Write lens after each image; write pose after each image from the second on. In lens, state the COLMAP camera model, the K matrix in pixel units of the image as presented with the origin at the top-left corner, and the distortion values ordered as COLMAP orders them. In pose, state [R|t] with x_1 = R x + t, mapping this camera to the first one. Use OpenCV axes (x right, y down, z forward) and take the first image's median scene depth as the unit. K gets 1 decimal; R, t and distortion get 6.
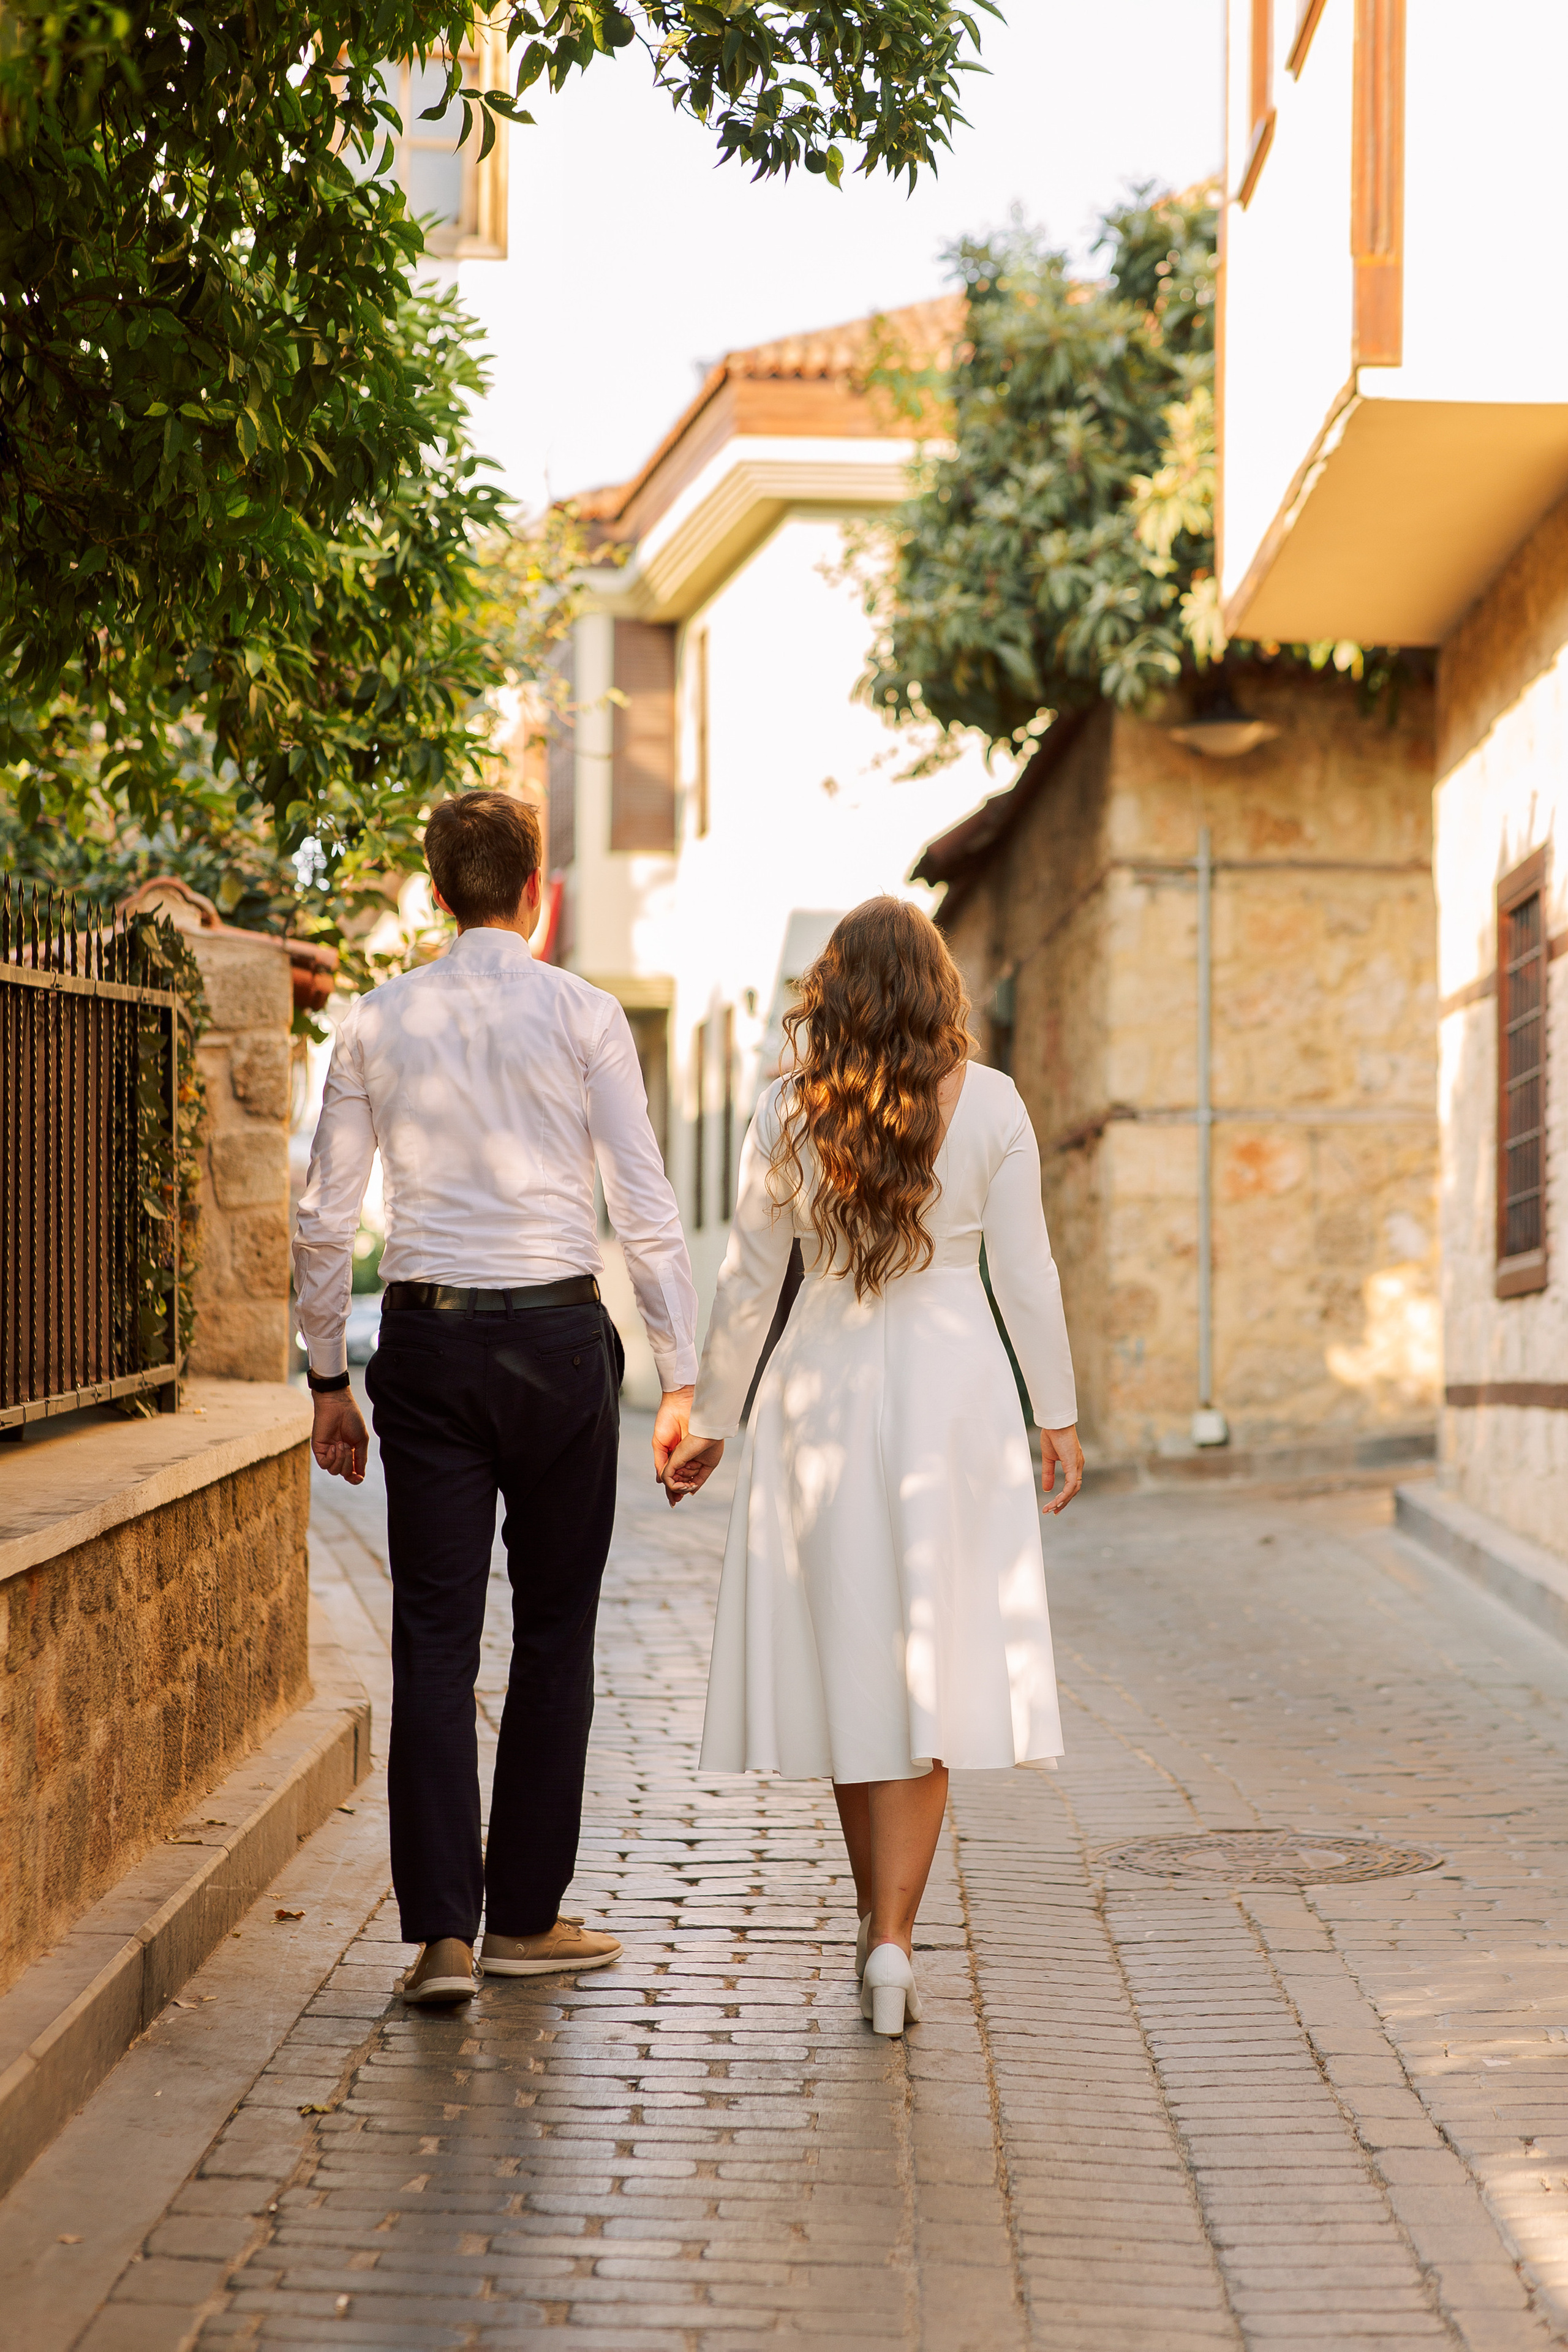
lens RADIAL K [[5852.5, 0, 784.0], [0, 5852.5, 1176.0], [0, 0, 1]] dist [-0.030400, 1.184727]
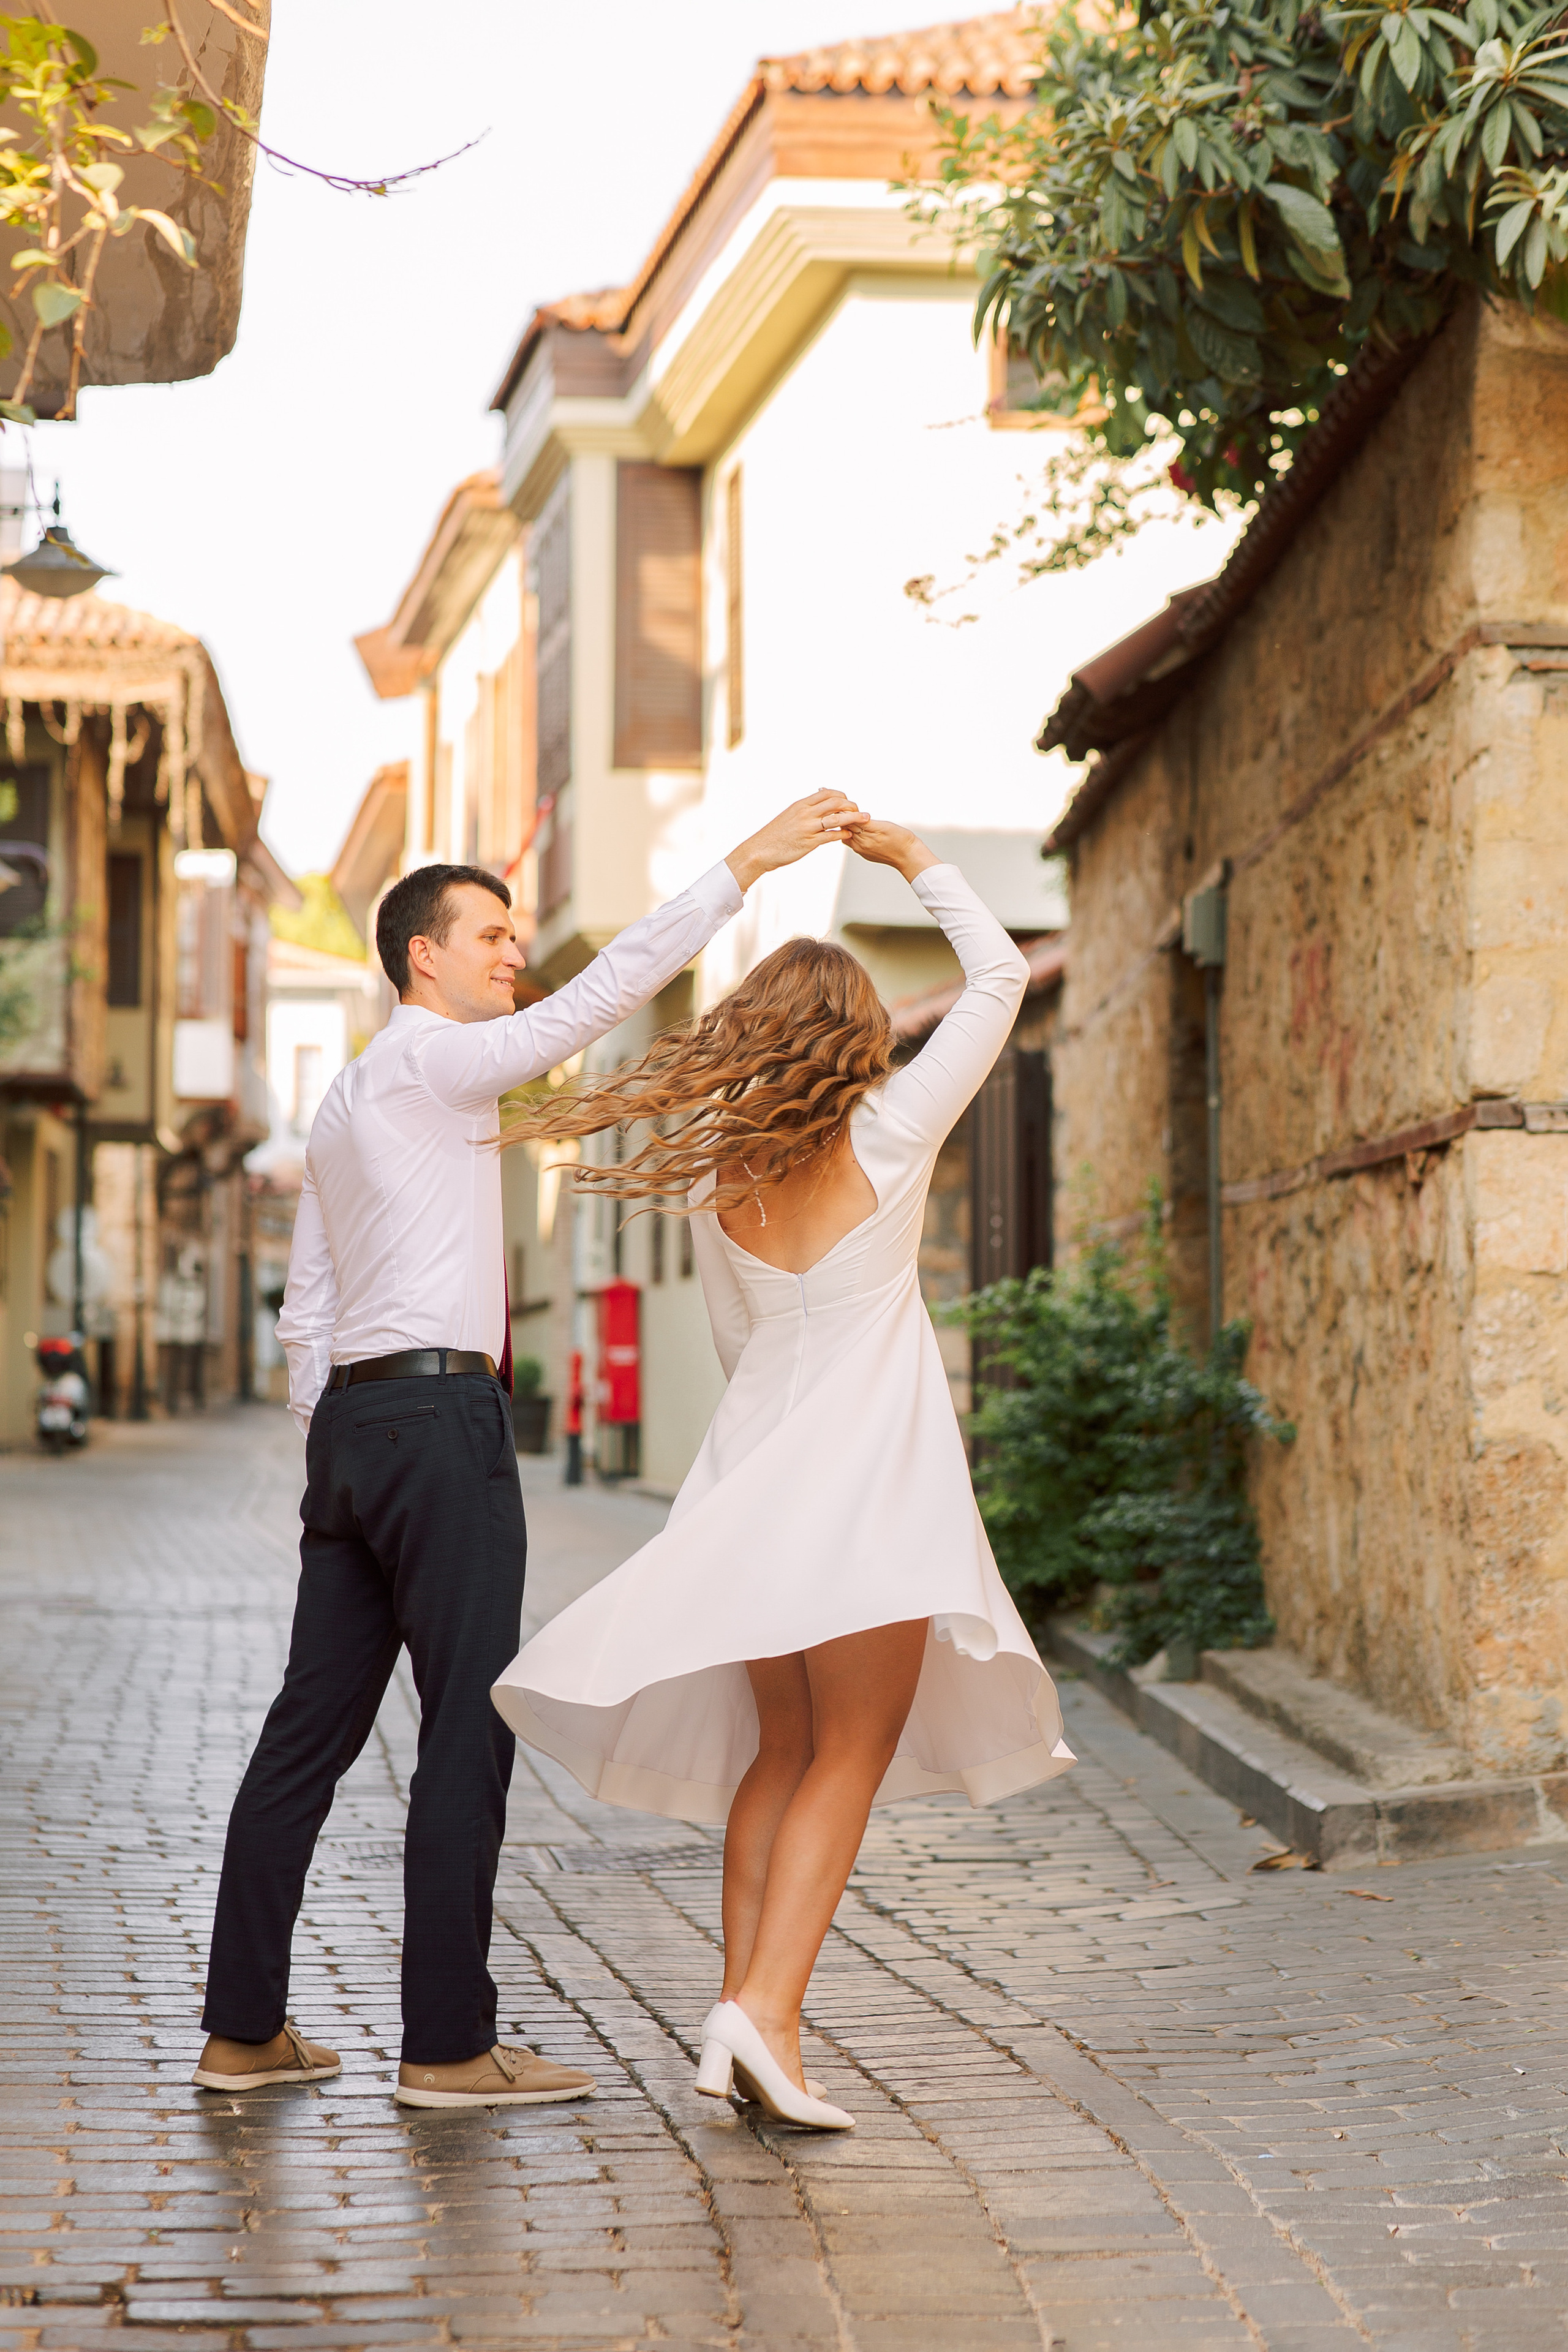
lens RADIAL K [[5852.5, 0, 784.0], [0, 5852.5, 1176.0], [0, 0, 1]] dist [-0.030400, 1.184727]
pose [[0.999935, -0.005092, -0.010249, -0.000359], [0.005108, 0.999986, 0.001528, -0.004512], [0.010241, -0.001580, 0.999946, 0.346370]]
